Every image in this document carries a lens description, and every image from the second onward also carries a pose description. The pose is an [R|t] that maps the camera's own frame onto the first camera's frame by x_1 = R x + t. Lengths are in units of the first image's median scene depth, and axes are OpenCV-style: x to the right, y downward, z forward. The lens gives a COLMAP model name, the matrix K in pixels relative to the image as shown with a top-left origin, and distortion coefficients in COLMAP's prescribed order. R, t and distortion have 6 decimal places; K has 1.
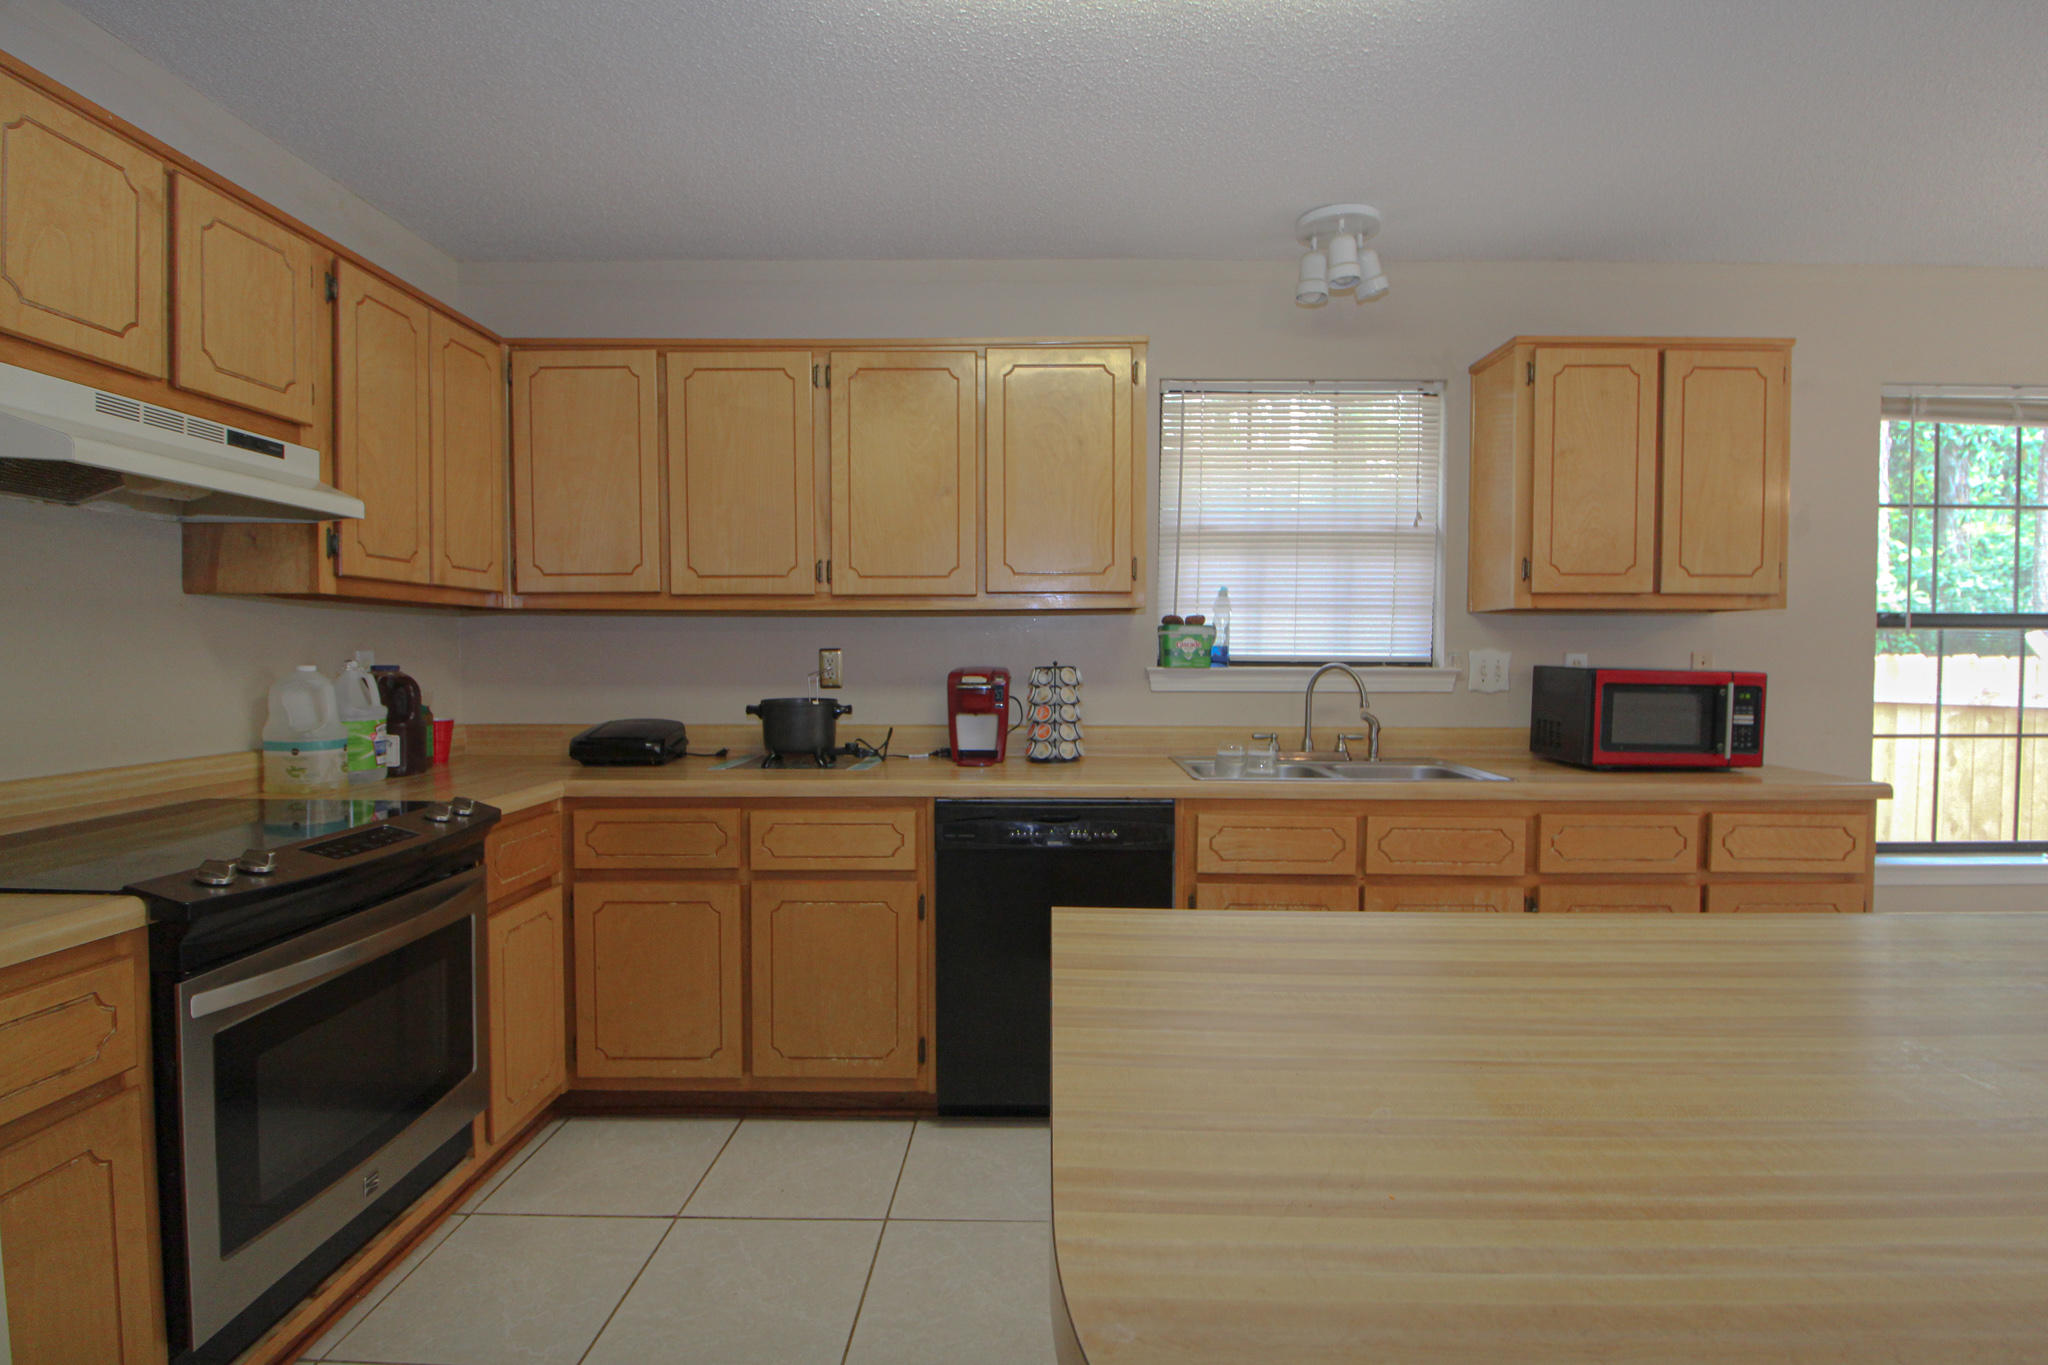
lens RADIAL K [[958.6, 0, 1028.5], [0, 958.6, 678.7], [0, 0, 1]] dist [-0.010770, -0.008228]
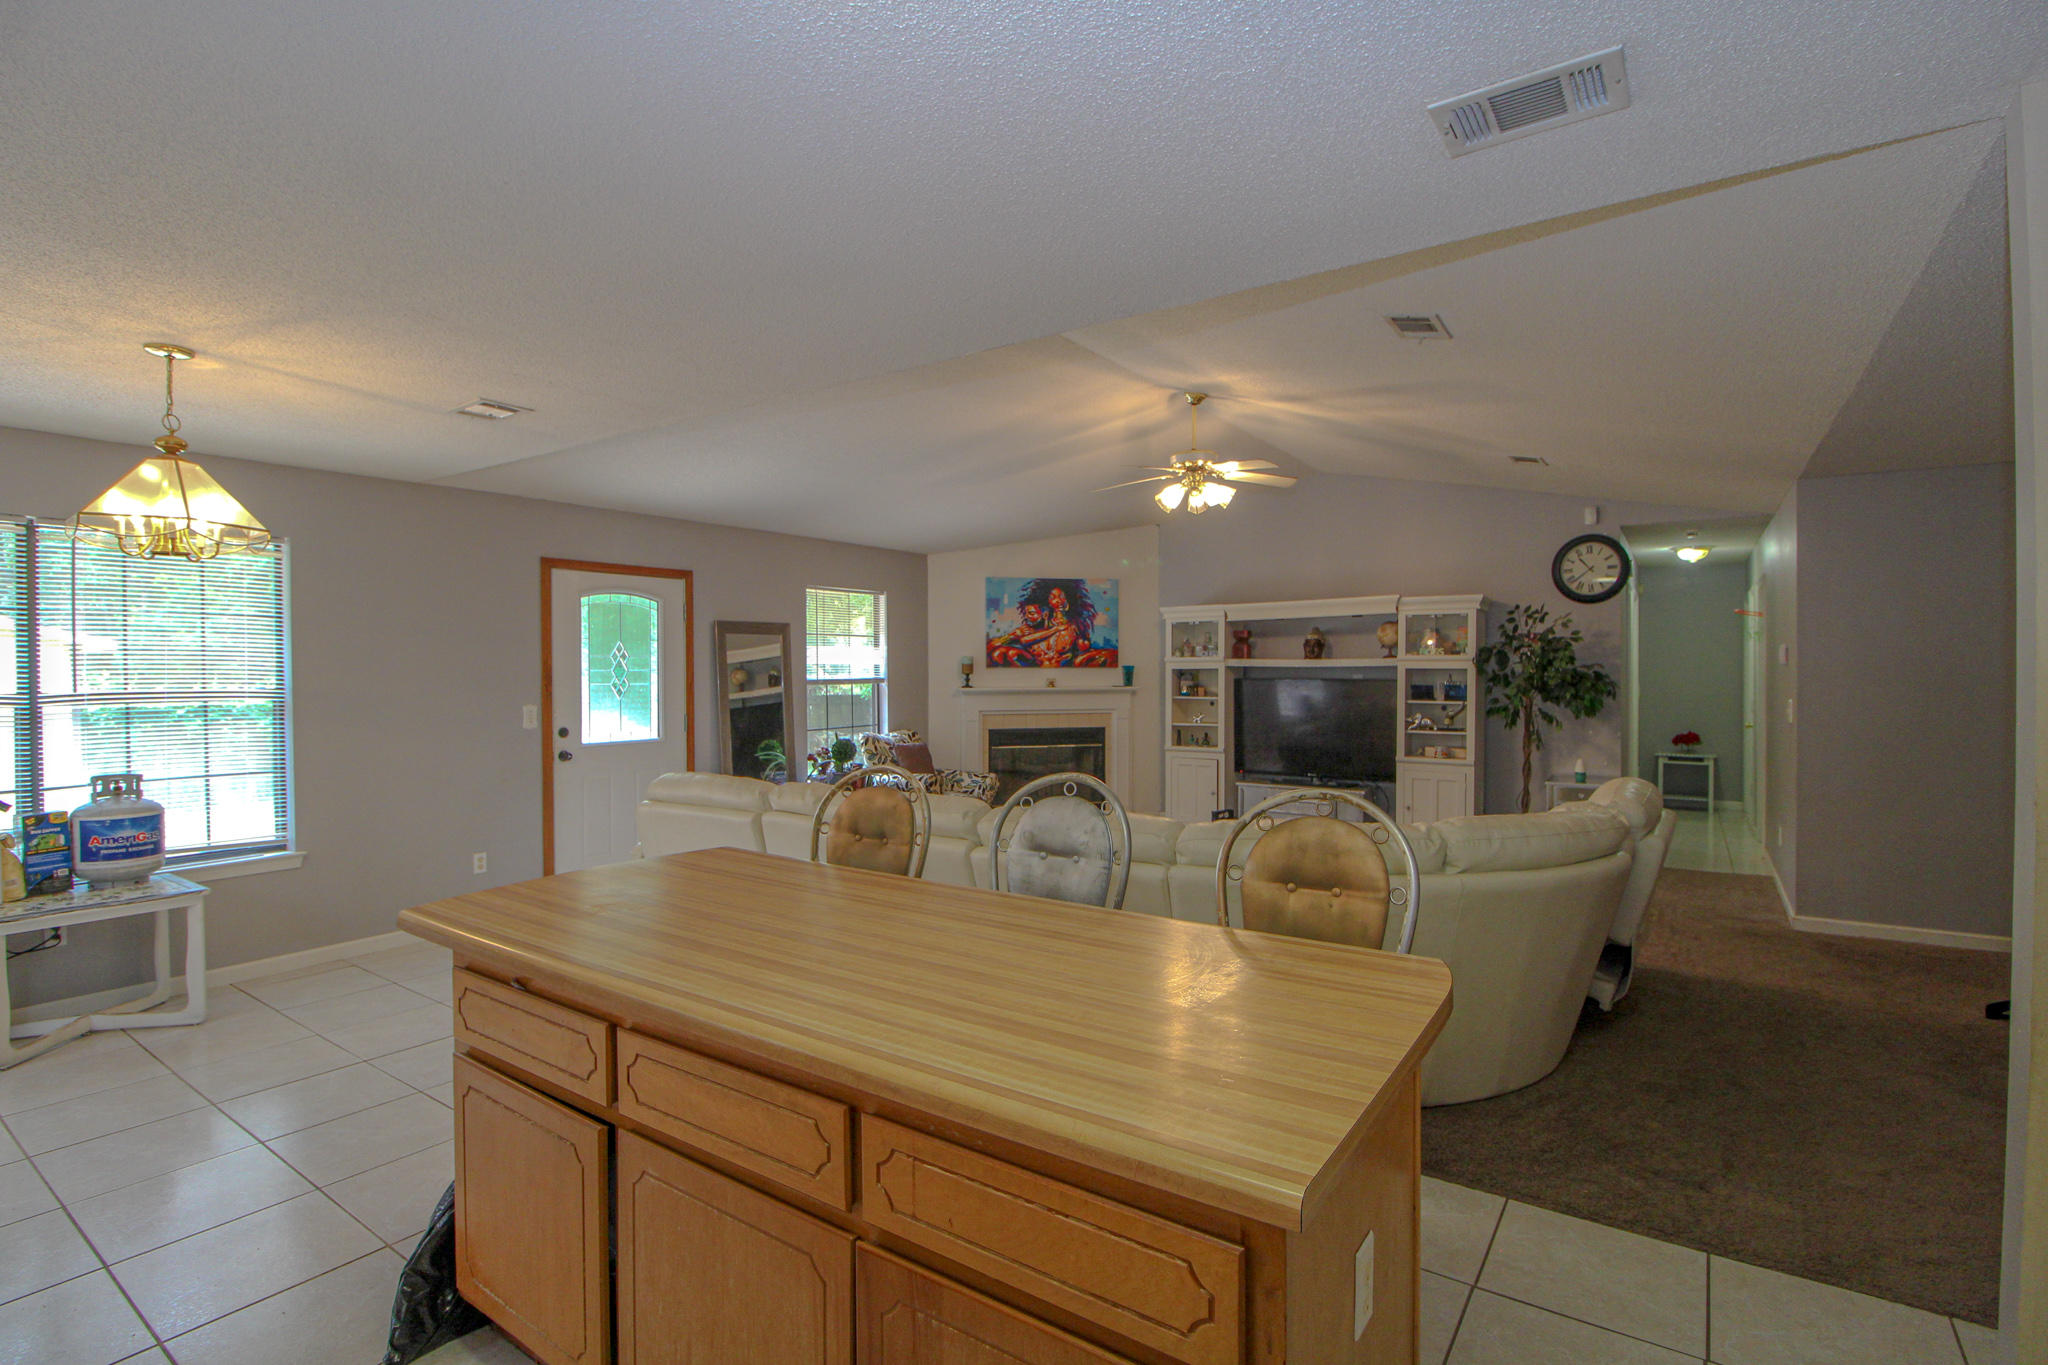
lens RADIAL K [[958.6, 0, 1038.7], [0, 958.6, 665.3], [0, 0, 1]] dist [-0.010770, -0.008228]
pose [[-0.835681, 0.001663, 0.549213, -0.100543], [0.019824, 0.999435, 0.027137, -0.102098], [-0.548858, 0.033566, -0.835242, 0.762378]]
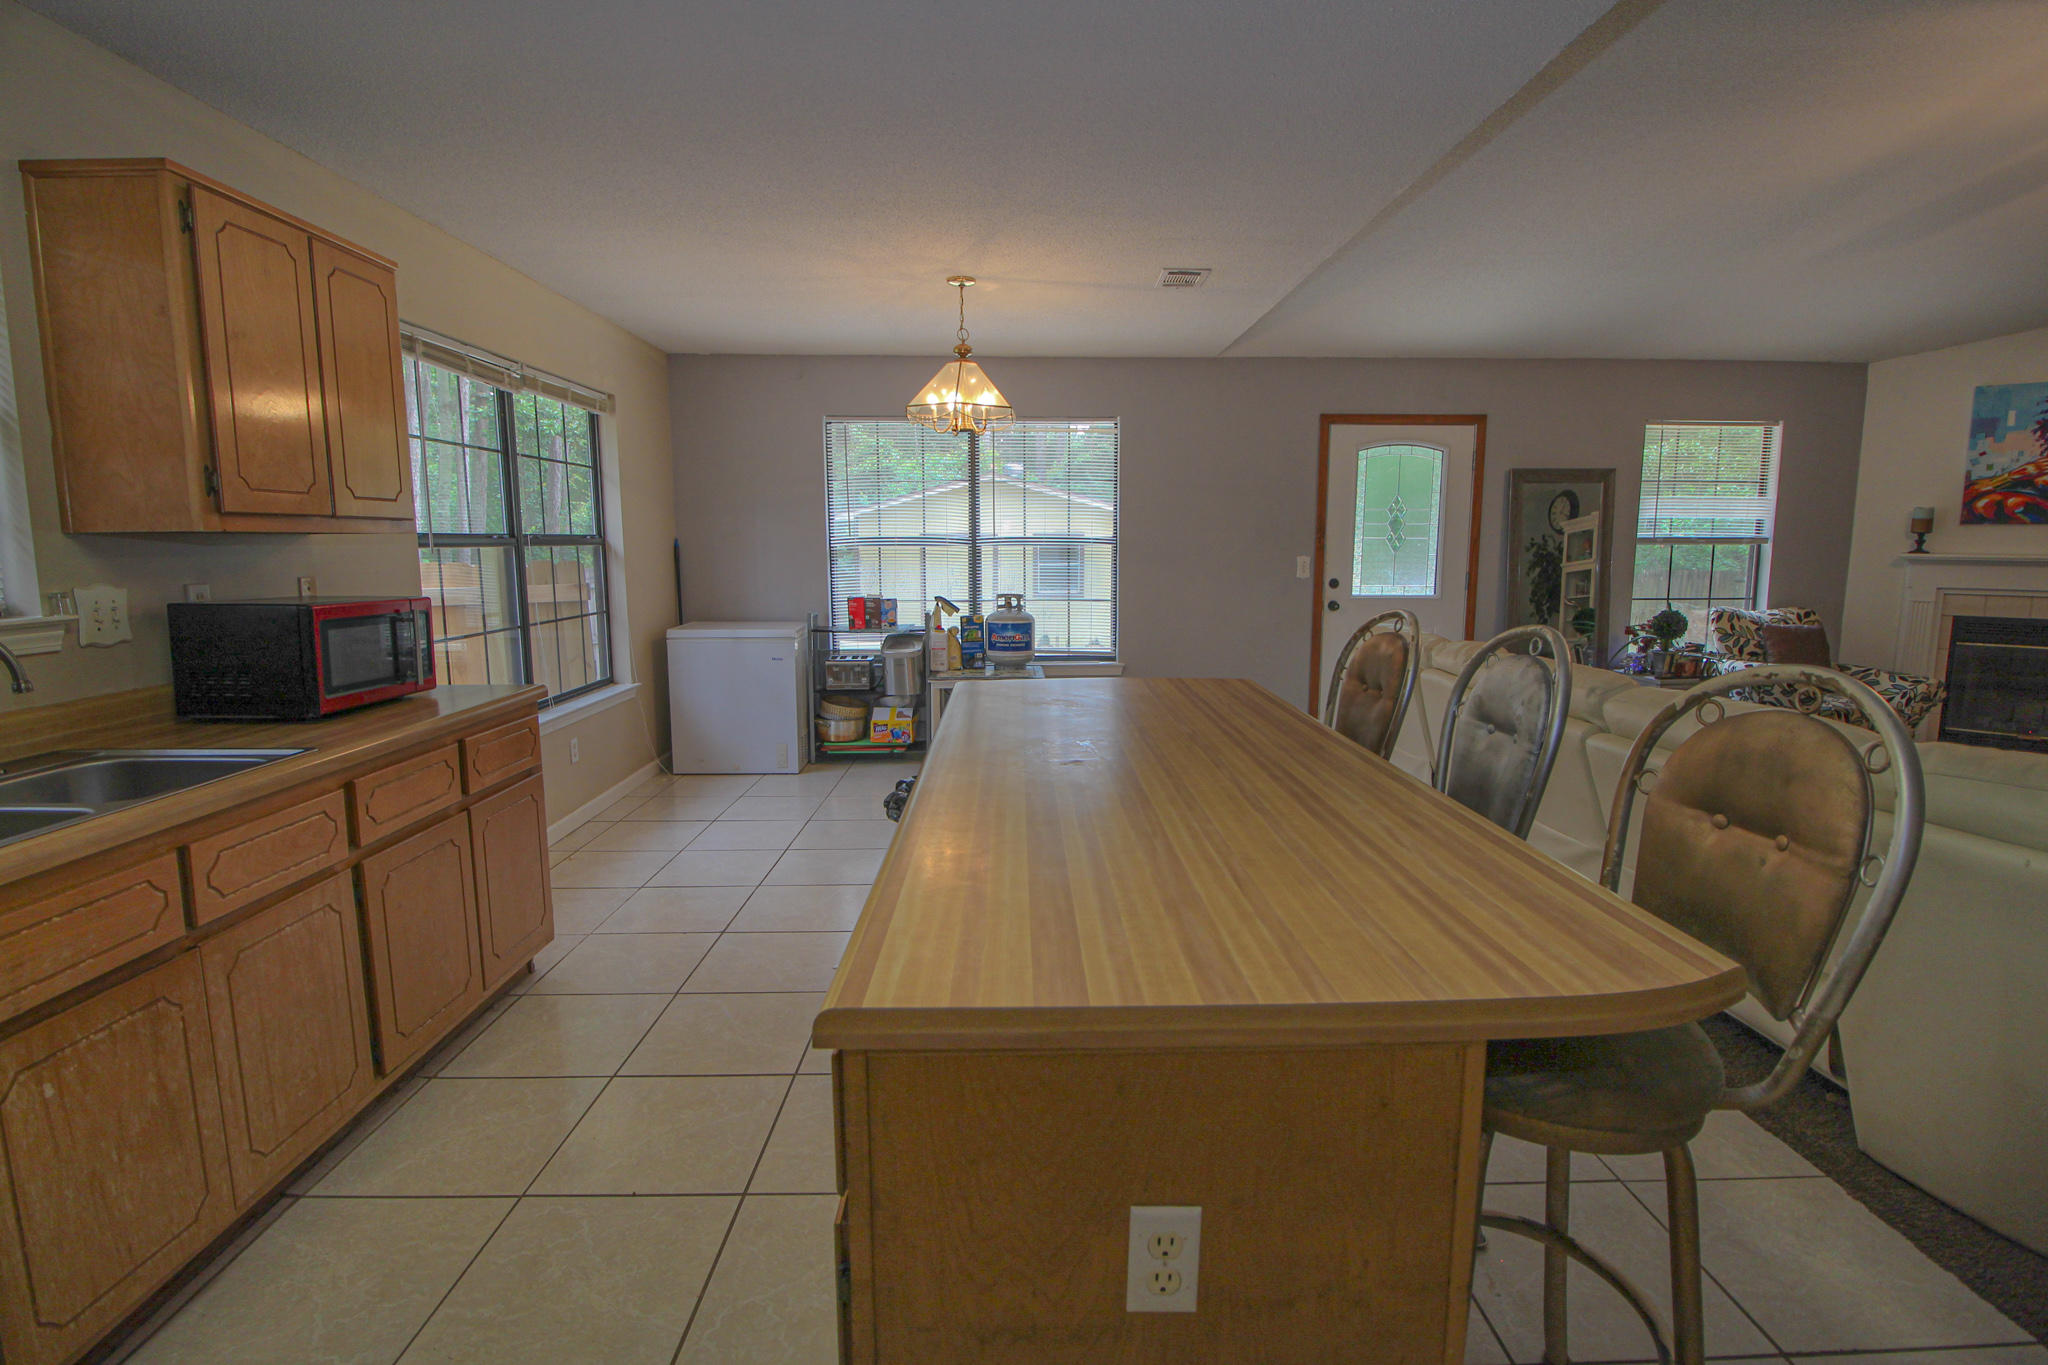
lens RADIAL K [[958.6, 0, 1028.4], [0, 958.6, 680.2], [0, 0, 1]] dist [-0.010770, -0.008228]
pose [[-0.035063, -0.145711, 0.988706, -0.275199], [0.033481, 0.988587, 0.146881, -0.045322], [-0.998824, 0.038253, -0.029784, 0.365882]]
